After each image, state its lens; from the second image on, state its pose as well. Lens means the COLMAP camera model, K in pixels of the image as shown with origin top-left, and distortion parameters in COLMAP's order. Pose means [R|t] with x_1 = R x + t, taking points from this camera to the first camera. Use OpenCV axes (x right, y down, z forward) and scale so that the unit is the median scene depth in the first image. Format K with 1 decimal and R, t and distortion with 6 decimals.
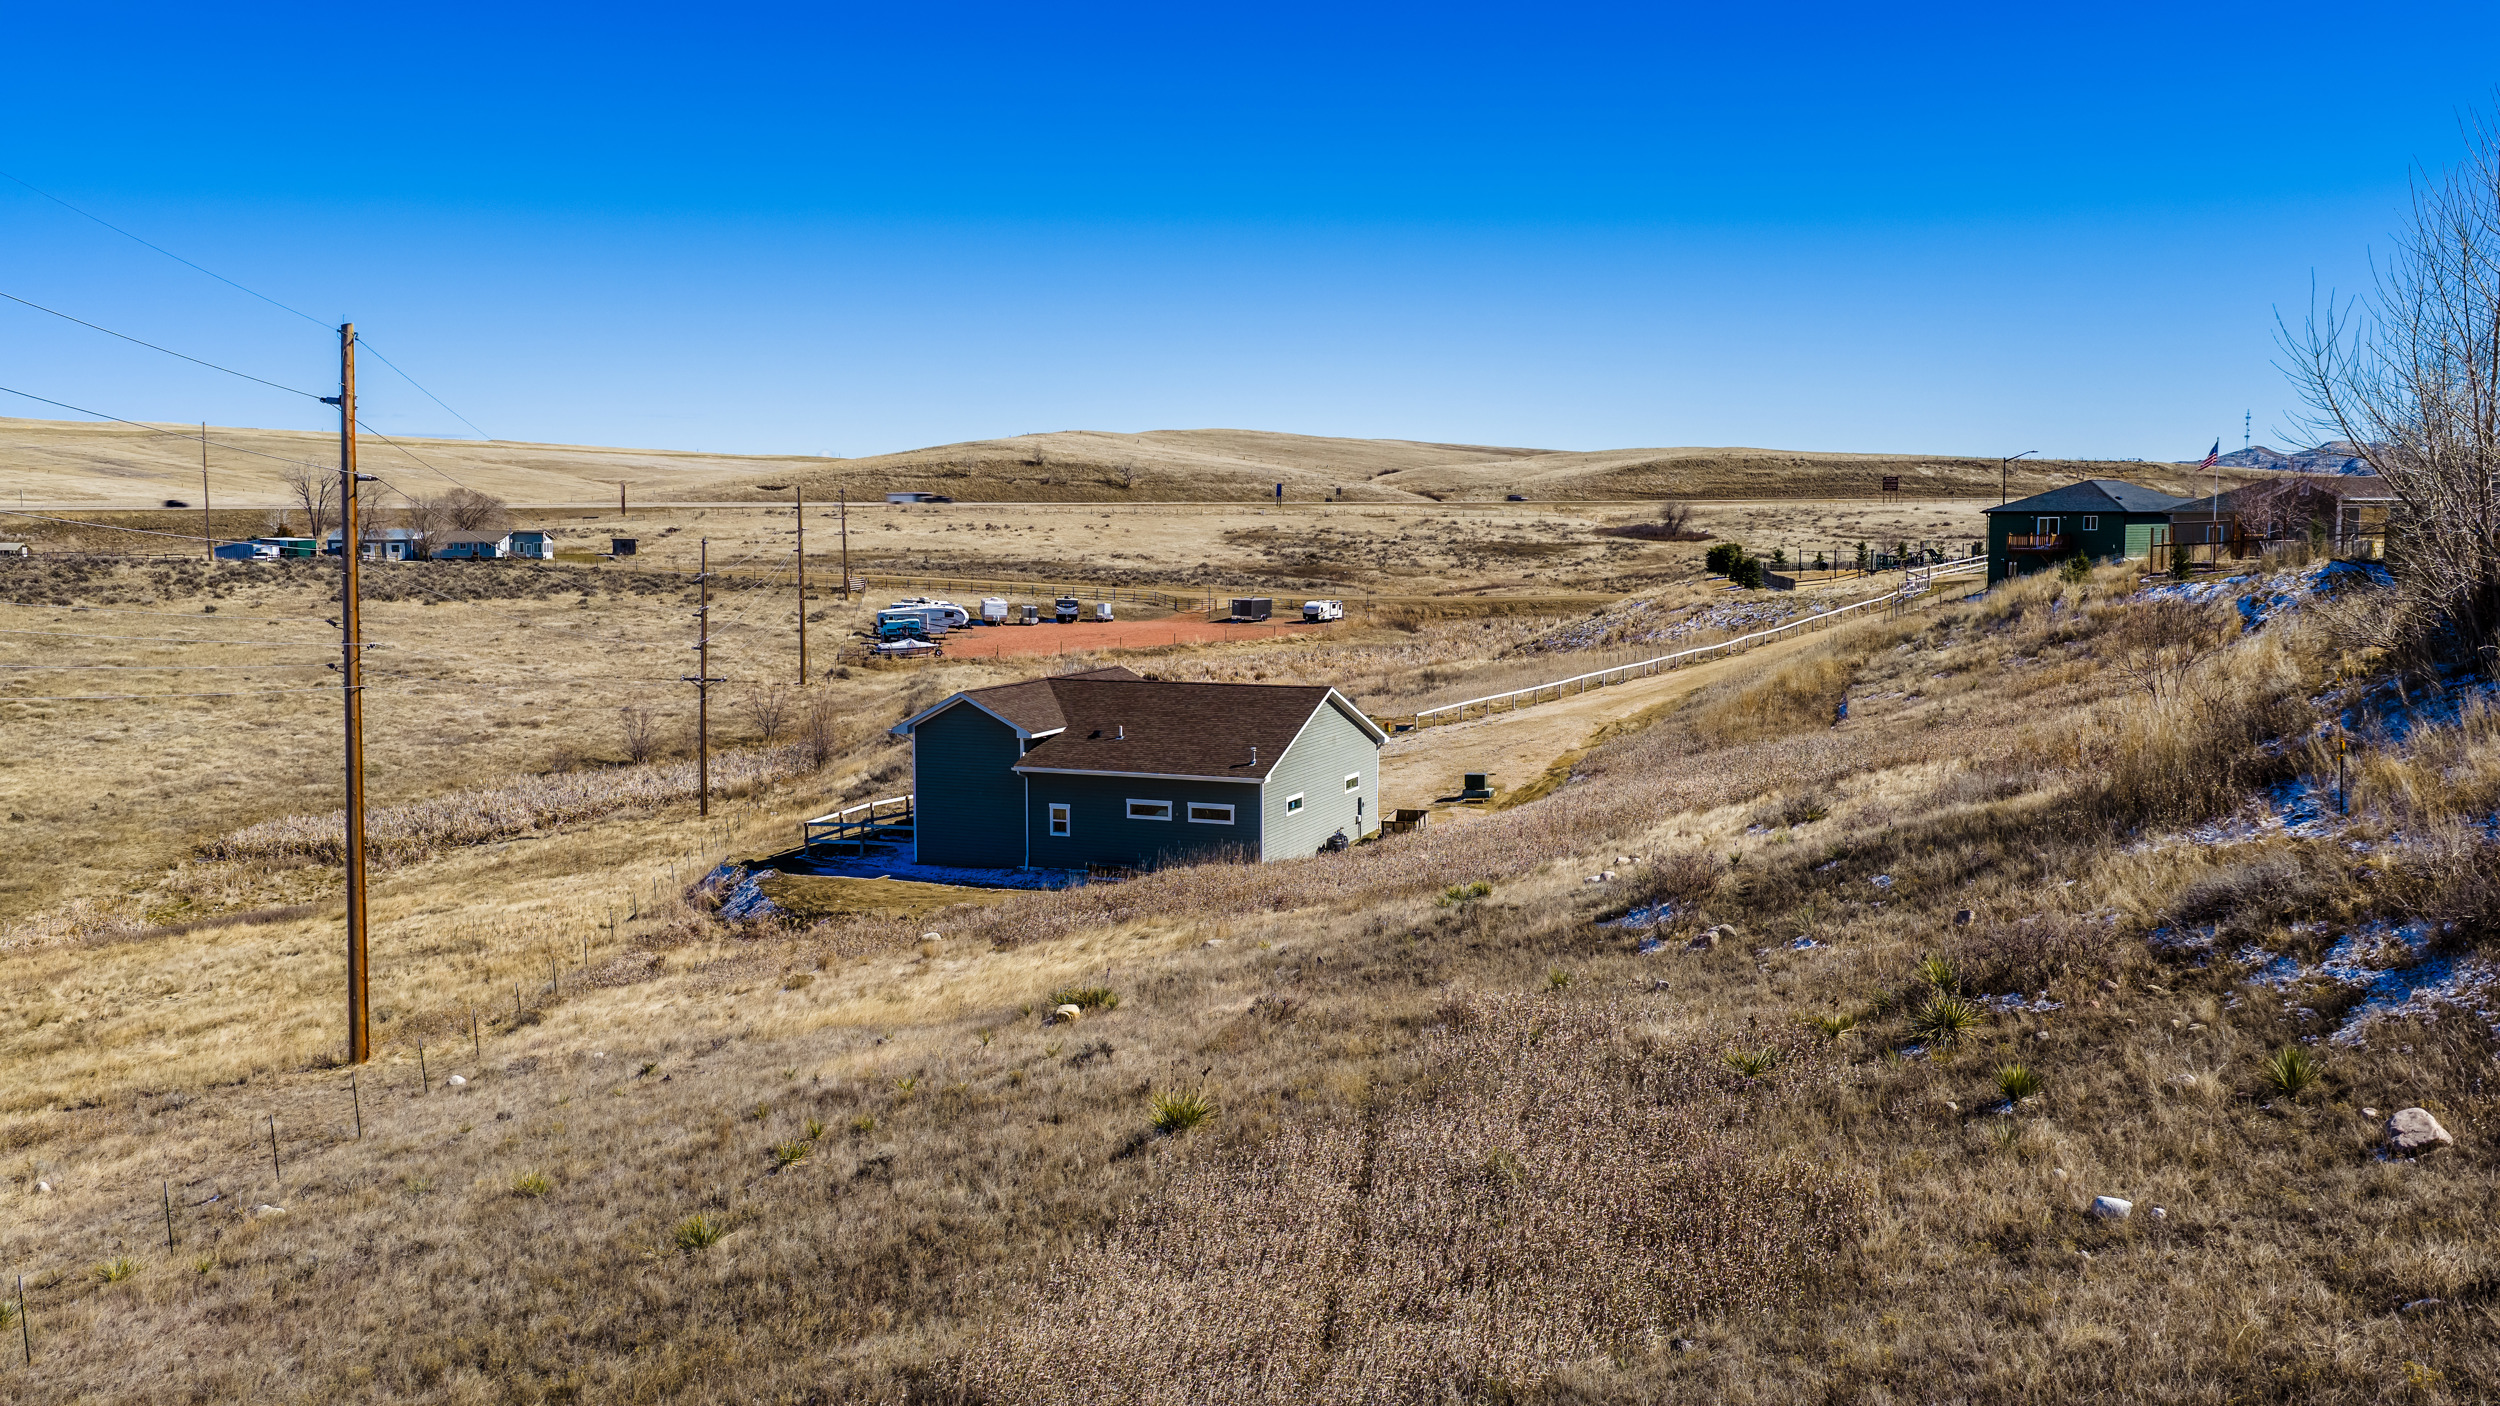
lens RADIAL K [[2042.7, 0, 1250.0], [0, 2042.7, 703.0], [0, 0, 1]] dist [0.029167, -0.054010]
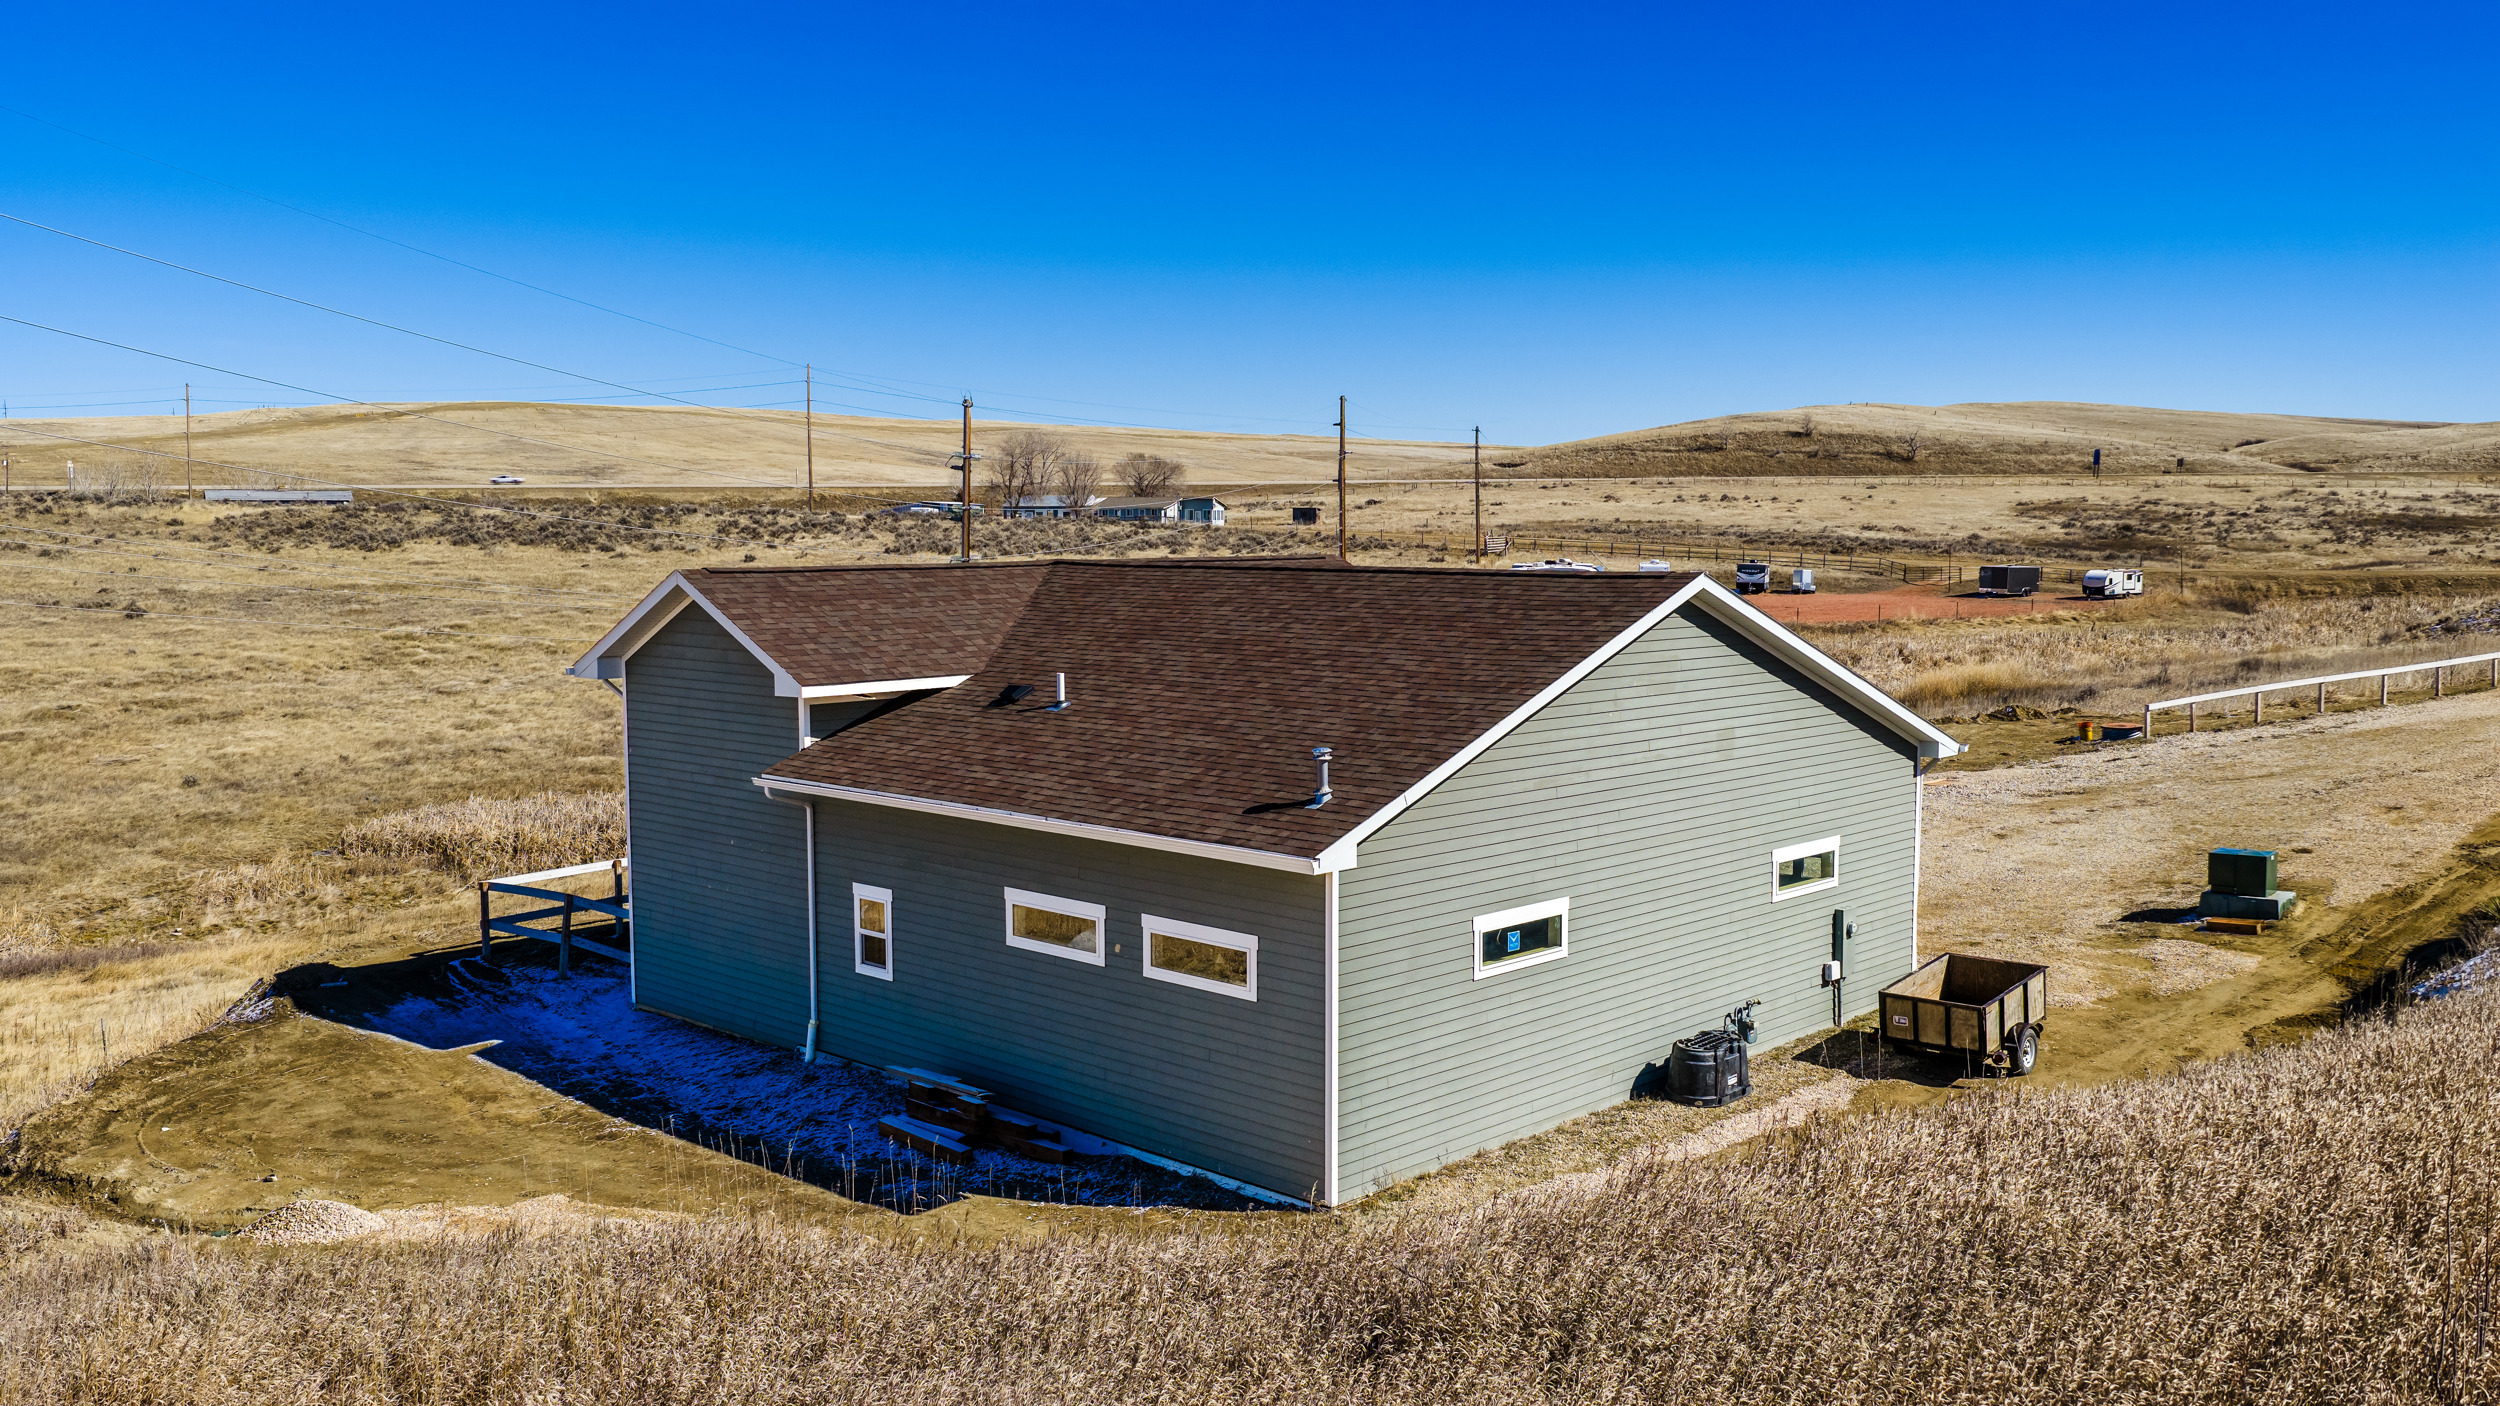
lens RADIAL K [[2042.7, 0, 1250.0], [0, 2042.7, 703.0], [0, 0, 1]] dist [0.029167, -0.054010]
pose [[0.924823, 0.033496, -0.378921, 0.019151], [-0.033817, 0.999411, 0.005812, 0.002553], [0.378892, 0.007439, 0.925411, 0.132939]]
